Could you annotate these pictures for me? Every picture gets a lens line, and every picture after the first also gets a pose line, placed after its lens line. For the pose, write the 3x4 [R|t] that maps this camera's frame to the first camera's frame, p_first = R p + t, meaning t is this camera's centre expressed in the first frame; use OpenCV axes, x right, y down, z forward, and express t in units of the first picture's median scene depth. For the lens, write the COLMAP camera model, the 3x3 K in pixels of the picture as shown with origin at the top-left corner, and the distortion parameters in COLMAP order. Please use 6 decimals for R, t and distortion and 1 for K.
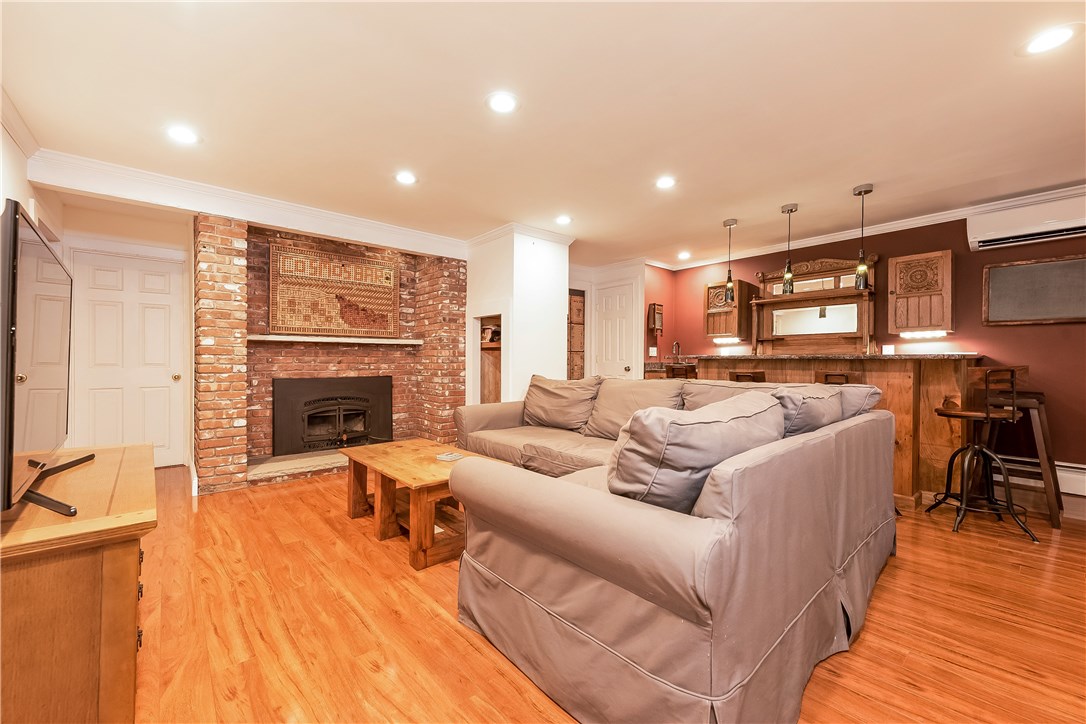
lens RADIAL K [[430.2, 0, 535.7], [0, 430.2, 358.8], [0, 0, 1]] dist [0.002516, -0.000335]
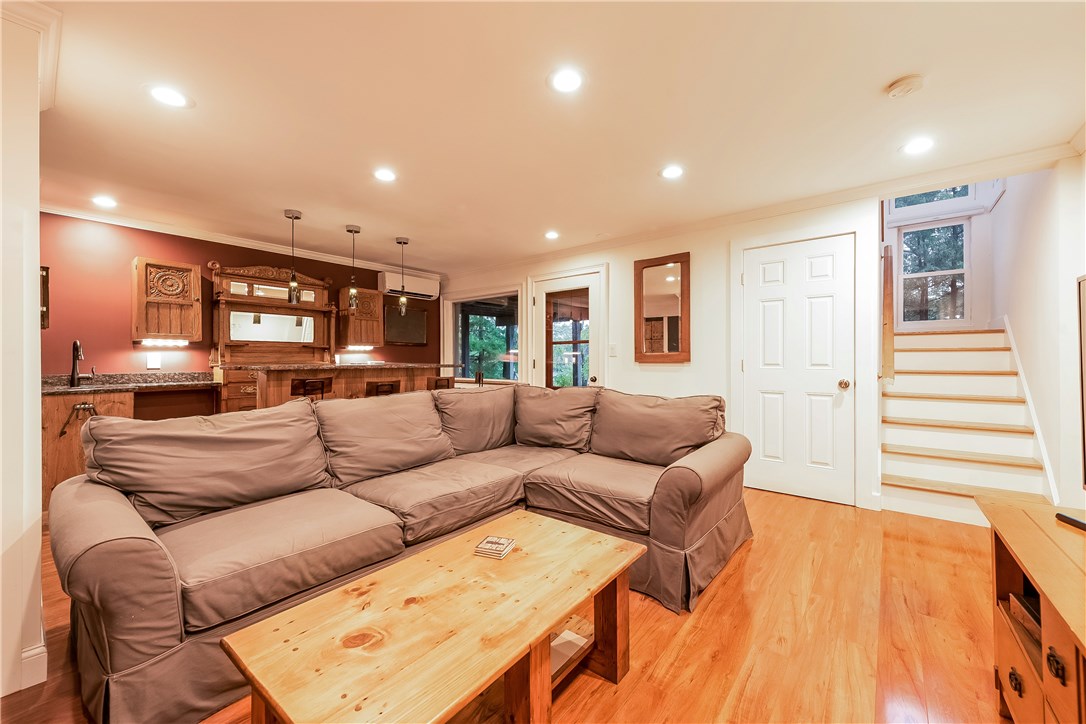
lens RADIAL K [[430.2, 0, 536.0], [0, 430.2, 358.0], [0, 0, 1]] dist [0.002516, -0.000335]
pose [[-0.179217, 0.004916, 0.983797, -0.475811], [-0.004175, 0.999975, -0.005758, -0.017768], [-0.983801, -0.005140, -0.179192, 0.629921]]
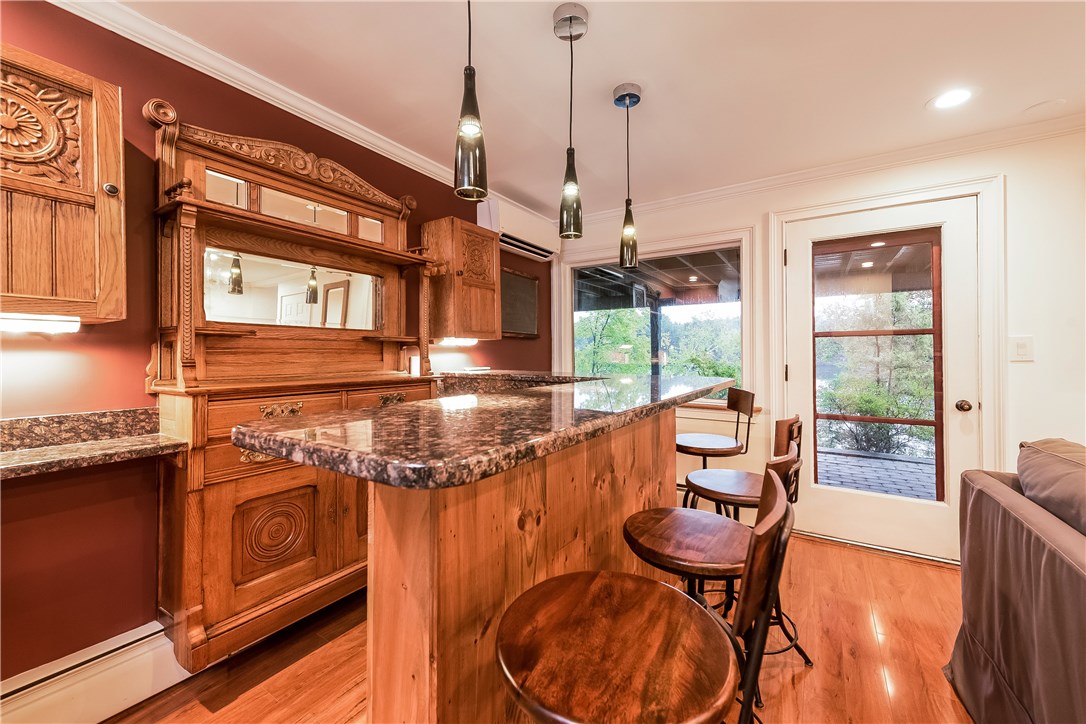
lens RADIAL K [[430.2, 0, 523.2], [0, 430.2, 350.4], [0, 0, 1]] dist [0.002516, -0.000335]
pose [[-0.278318, 0.007061, 0.960463, 0.189084], [-0.005164, 0.999948, -0.008848, -0.033900], [-0.960475, -0.007422, -0.278267, 0.983335]]
